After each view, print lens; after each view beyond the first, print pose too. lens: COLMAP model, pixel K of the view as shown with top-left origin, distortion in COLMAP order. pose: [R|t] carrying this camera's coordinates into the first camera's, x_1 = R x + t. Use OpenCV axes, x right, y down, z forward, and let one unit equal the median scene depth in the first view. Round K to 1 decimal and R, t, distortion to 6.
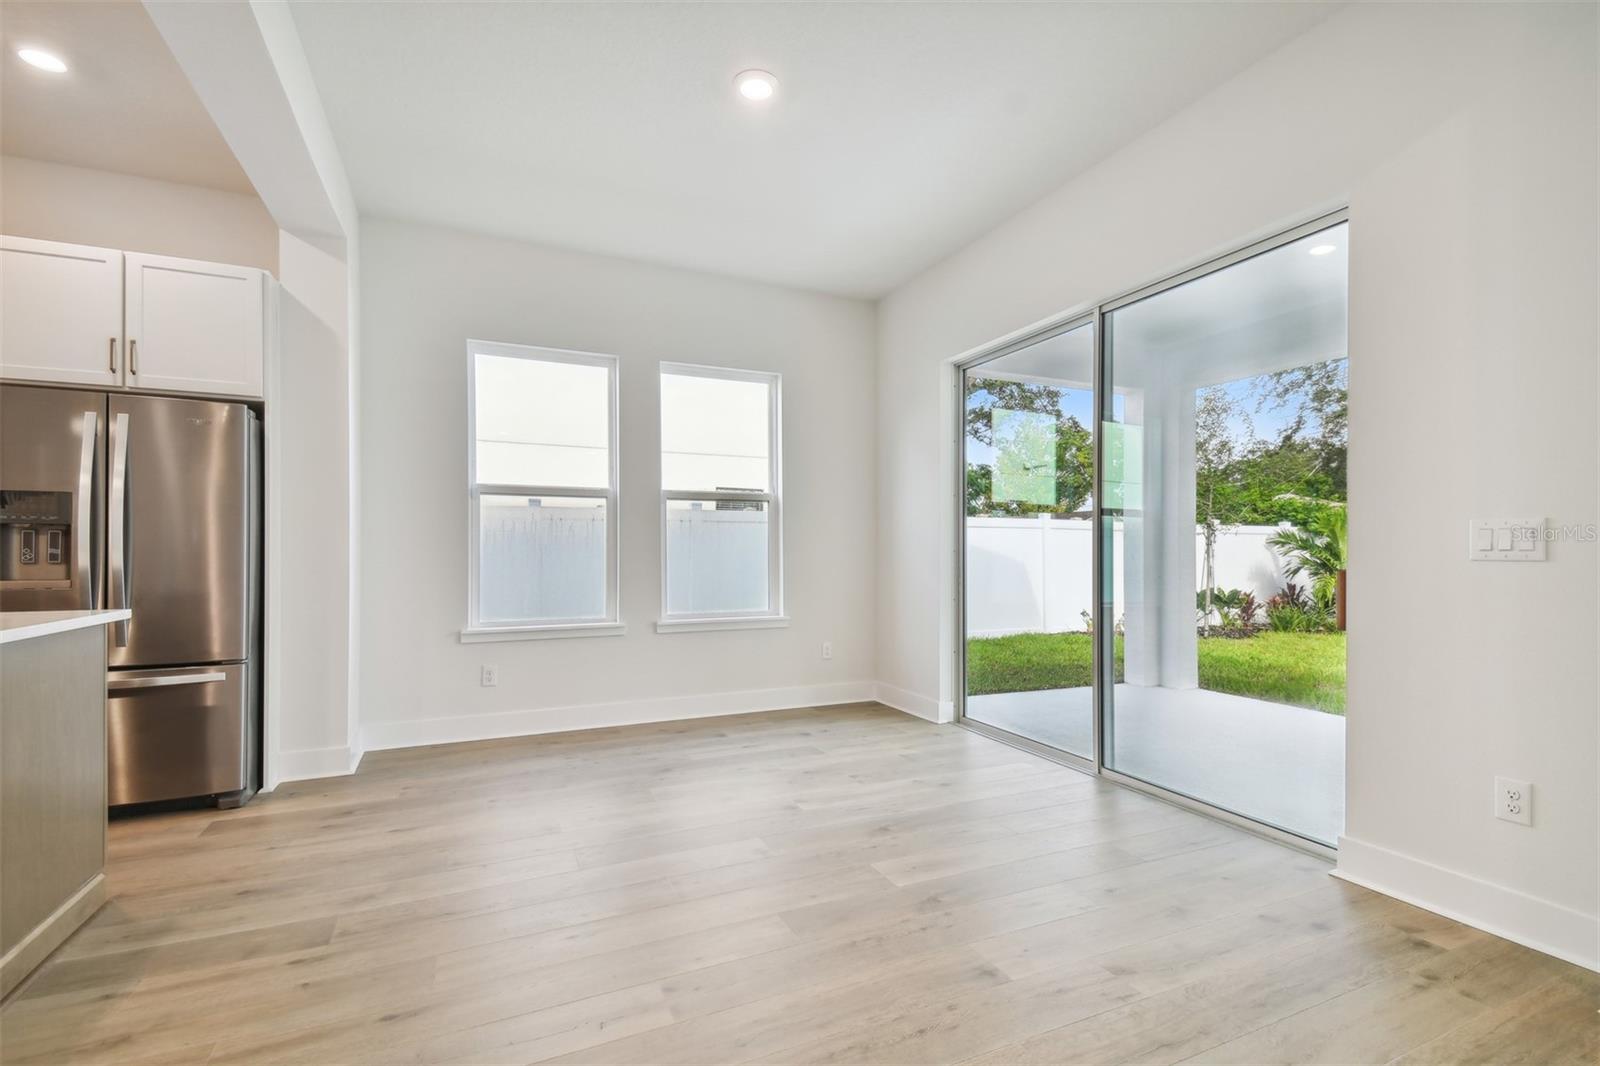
lens RADIAL K [[703.9, 0, 803.8], [0, 703.9, 544.1], [0, 0, 1]] dist [0.000102, -0.000093]
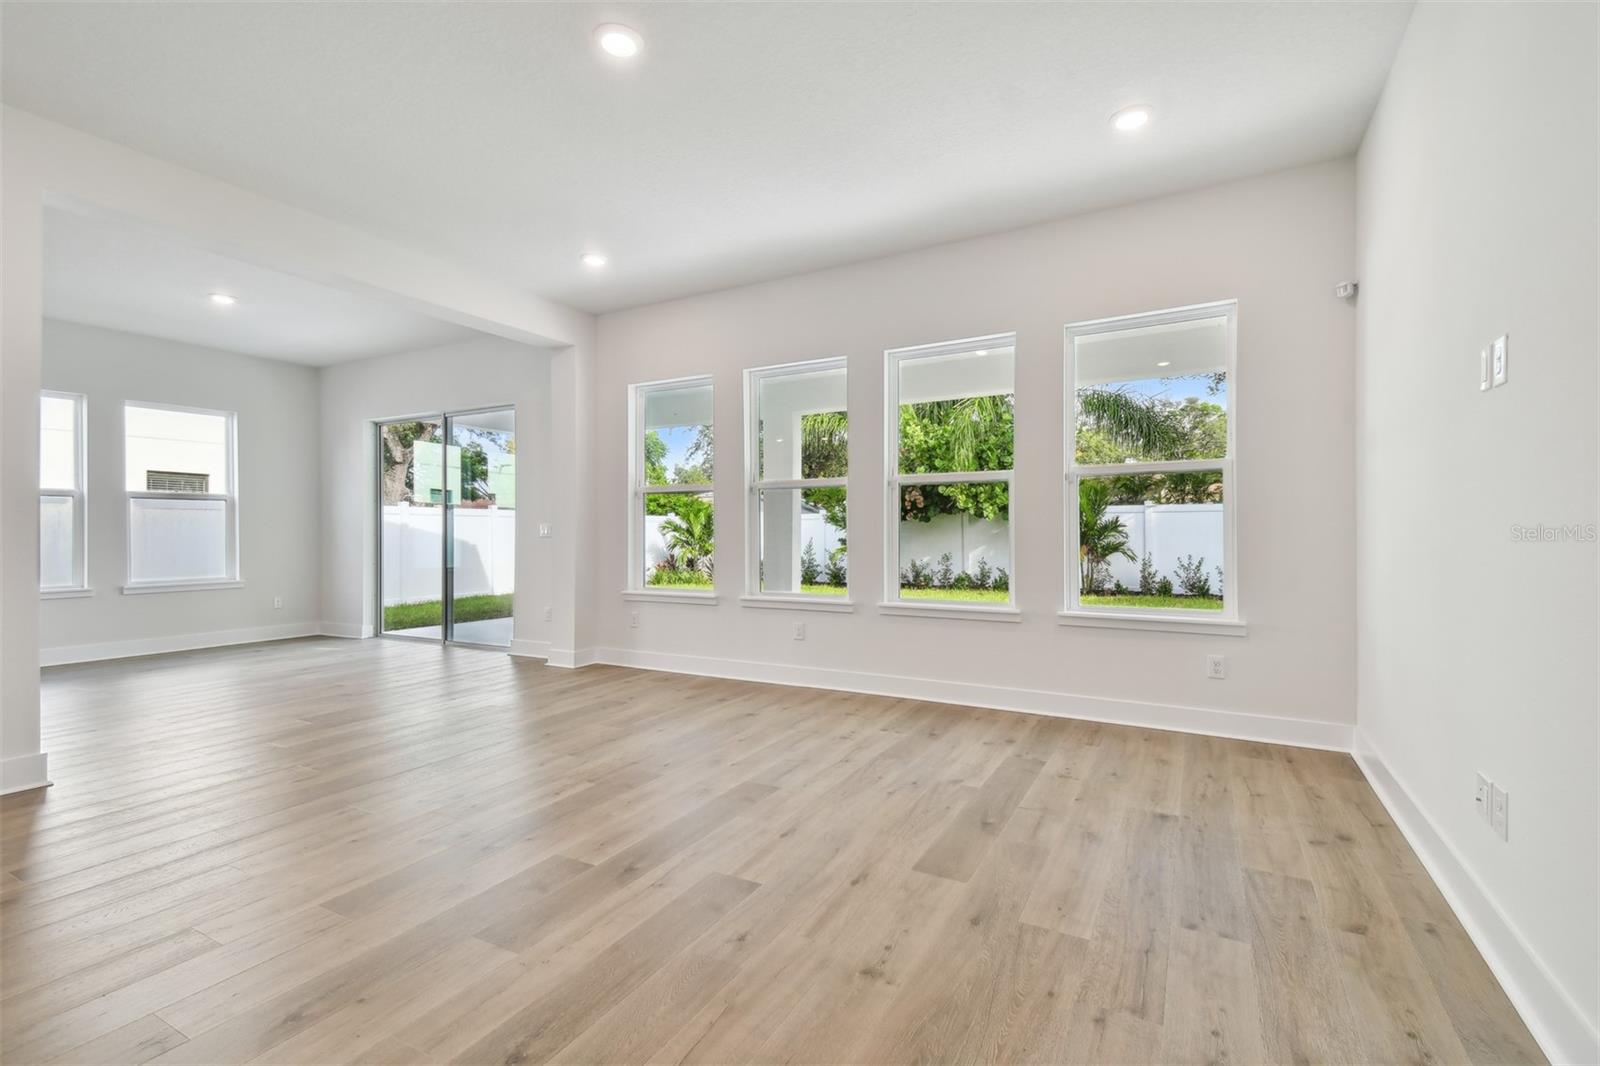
lens RADIAL K [[675.8, 0, 800.0], [0, 675.8, 533.0], [0, 0, 1]] dist [-0.000307, -0.000145]
pose [[0.779735, -0.004682, 0.626092, -0.000367], [-0.000814, 0.999964, 0.008492, -0.003256], [-0.626109, -0.007131, 0.779703, -0.387756]]
